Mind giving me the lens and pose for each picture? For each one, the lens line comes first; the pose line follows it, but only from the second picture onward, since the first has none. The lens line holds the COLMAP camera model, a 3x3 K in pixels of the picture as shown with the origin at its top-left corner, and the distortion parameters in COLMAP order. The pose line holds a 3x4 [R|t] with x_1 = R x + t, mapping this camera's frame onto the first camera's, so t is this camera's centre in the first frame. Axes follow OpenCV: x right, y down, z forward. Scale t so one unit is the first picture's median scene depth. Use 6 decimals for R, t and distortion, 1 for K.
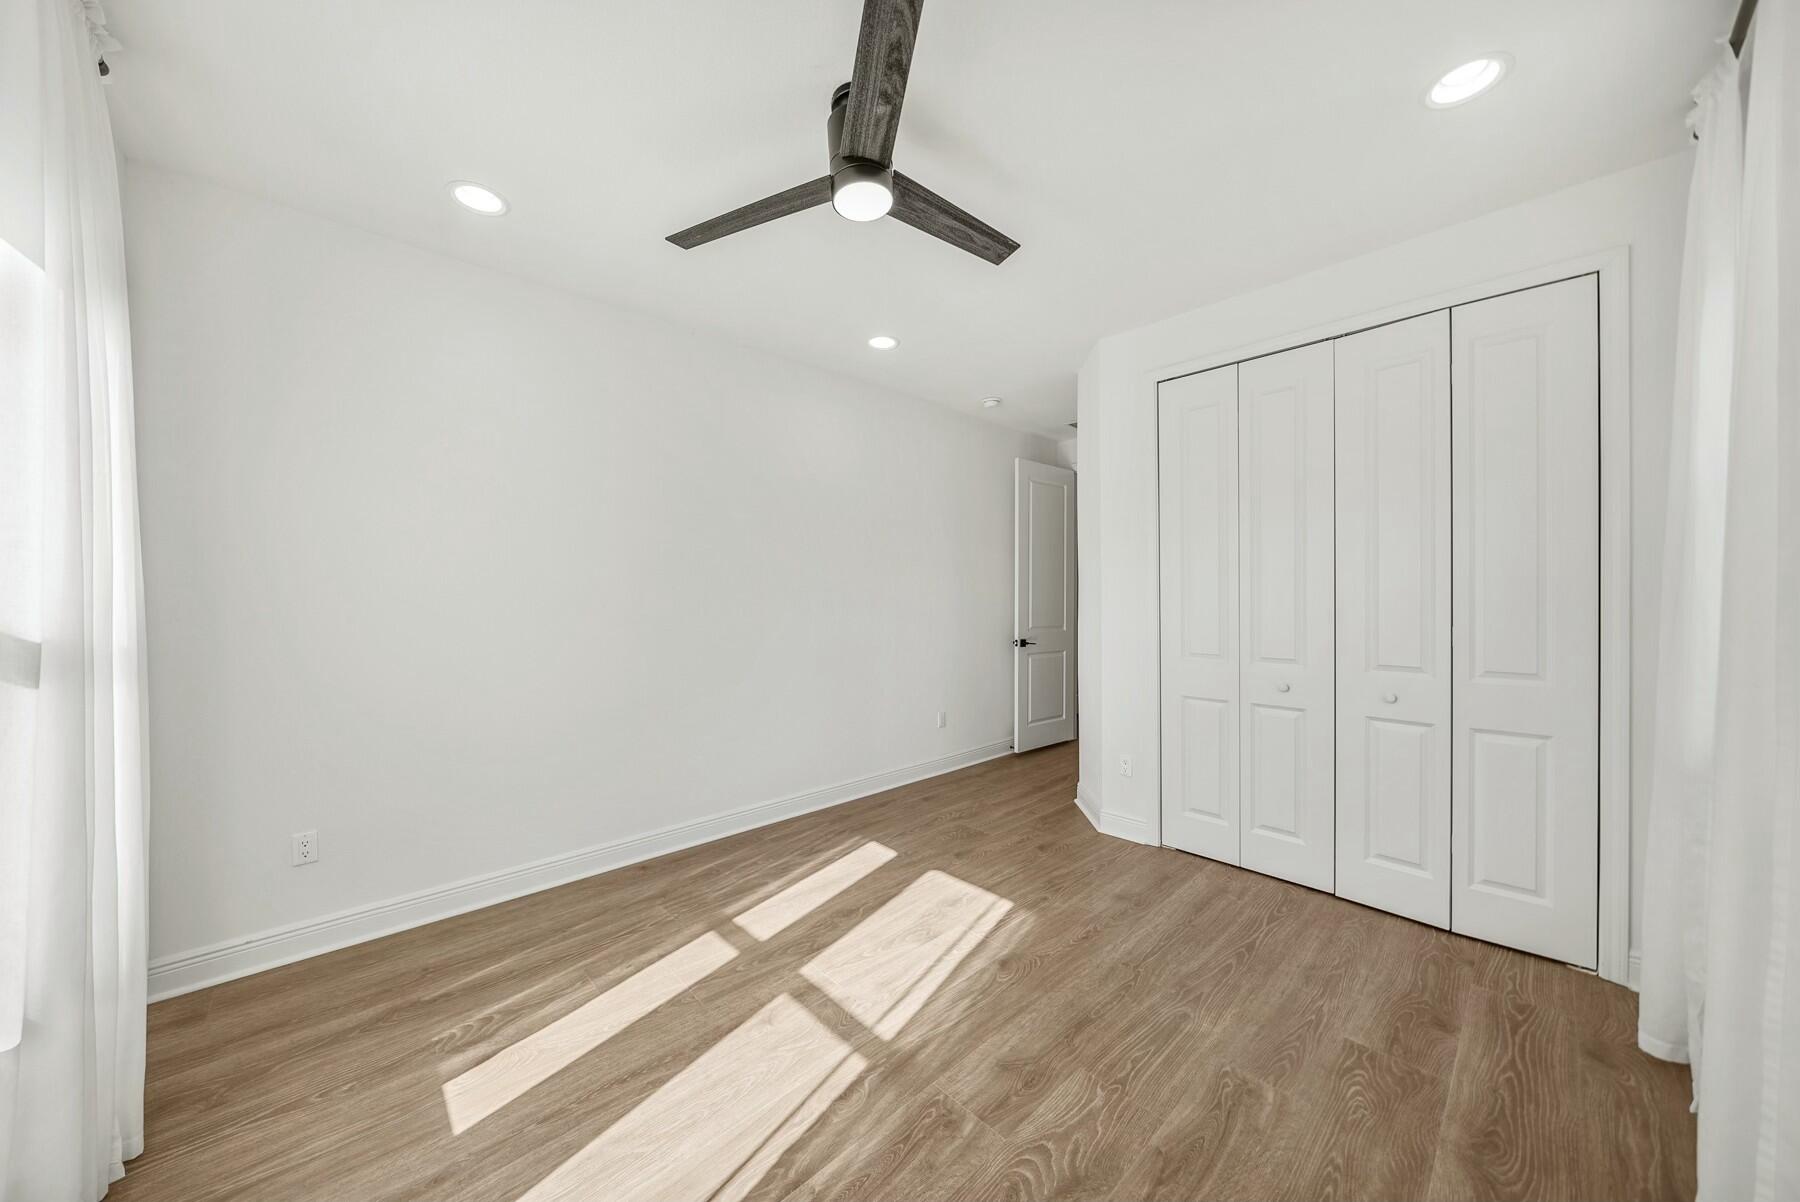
lens RADIAL K [[621.8, 0, 882.5], [0, 621.8, 605.3], [0, 0, 1]] dist [-0.001680, -0.000141]
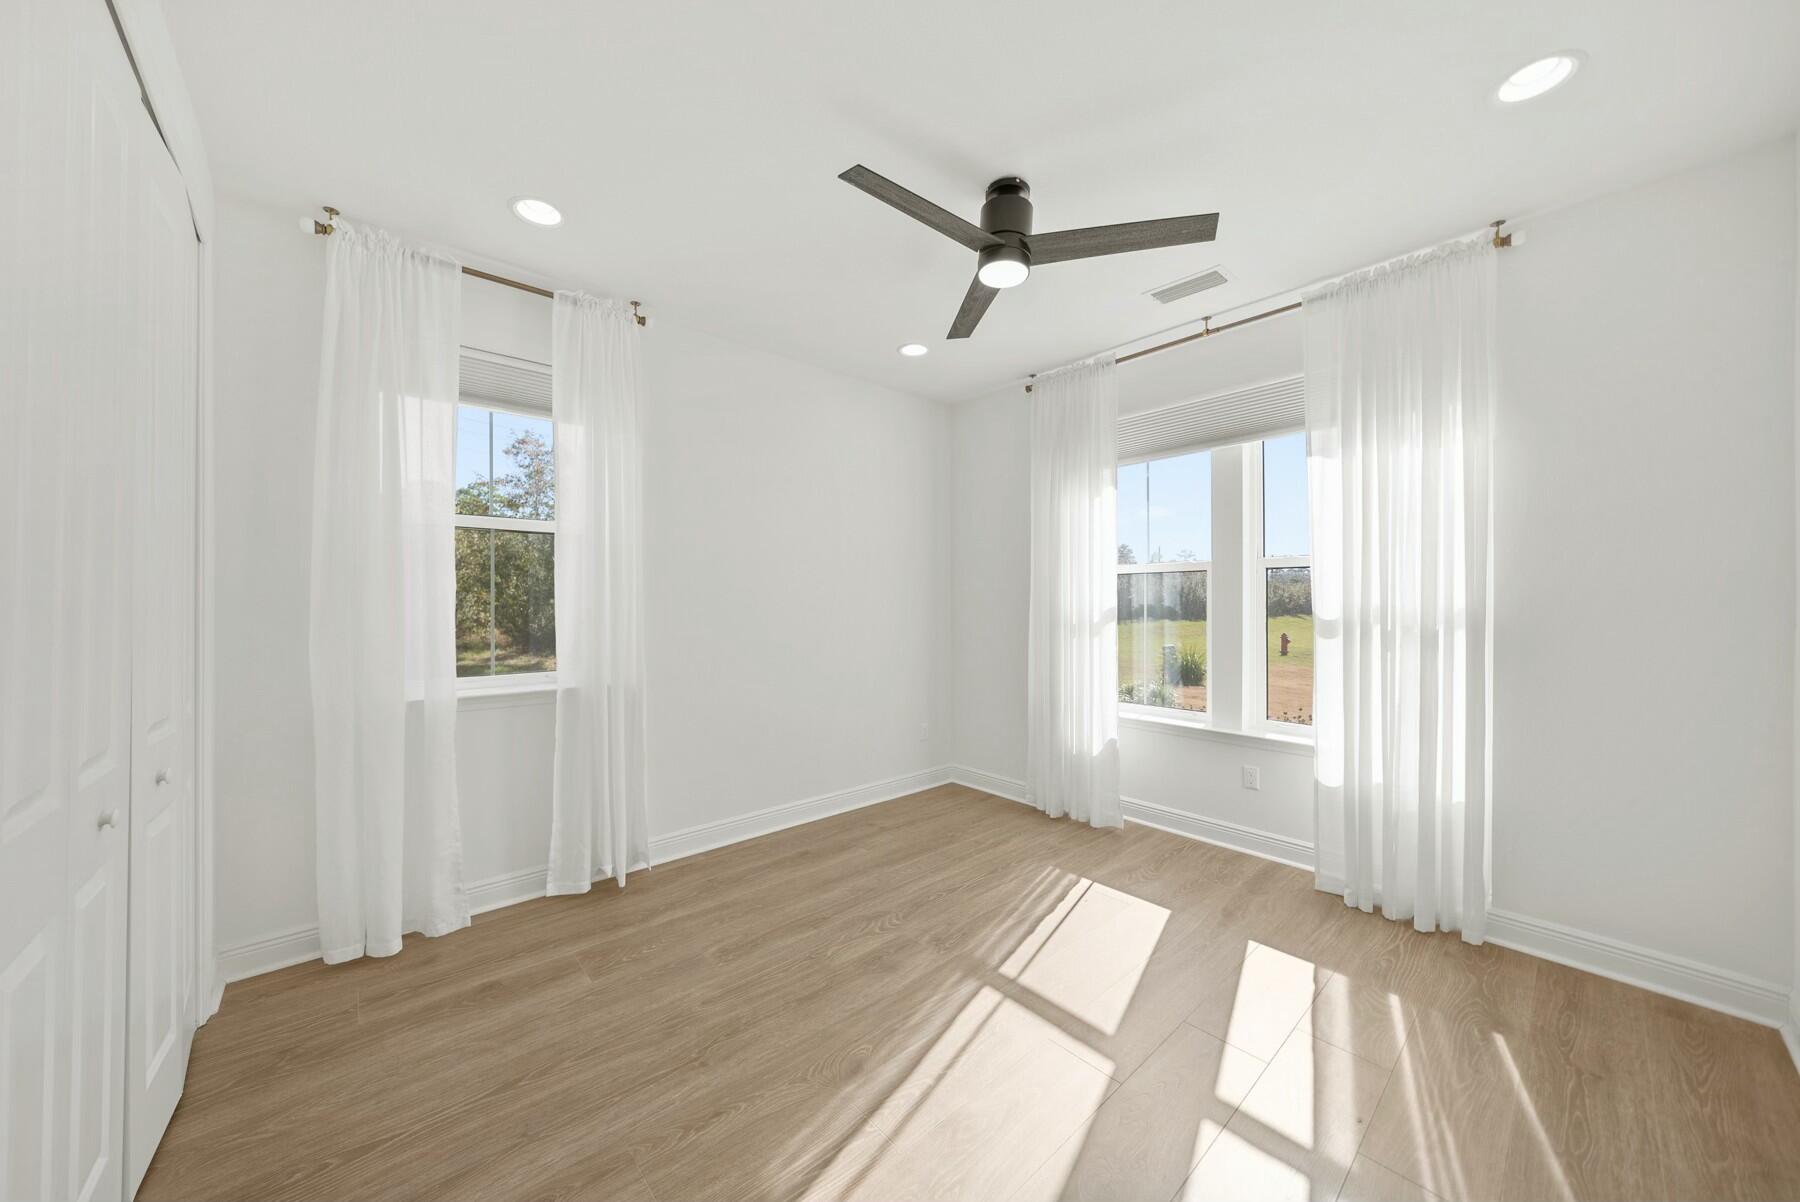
lens RADIAL K [[621.8, 0, 882.5], [0, 621.8, 605.3], [0, 0, 1]] dist [-0.001680, -0.000141]
pose [[-0.999671, 0.003991, 0.025356, 0.164497], [0.004265, 0.999933, 0.010791, -0.017265], [-0.025311, 0.010895, -0.999620, 2.071245]]
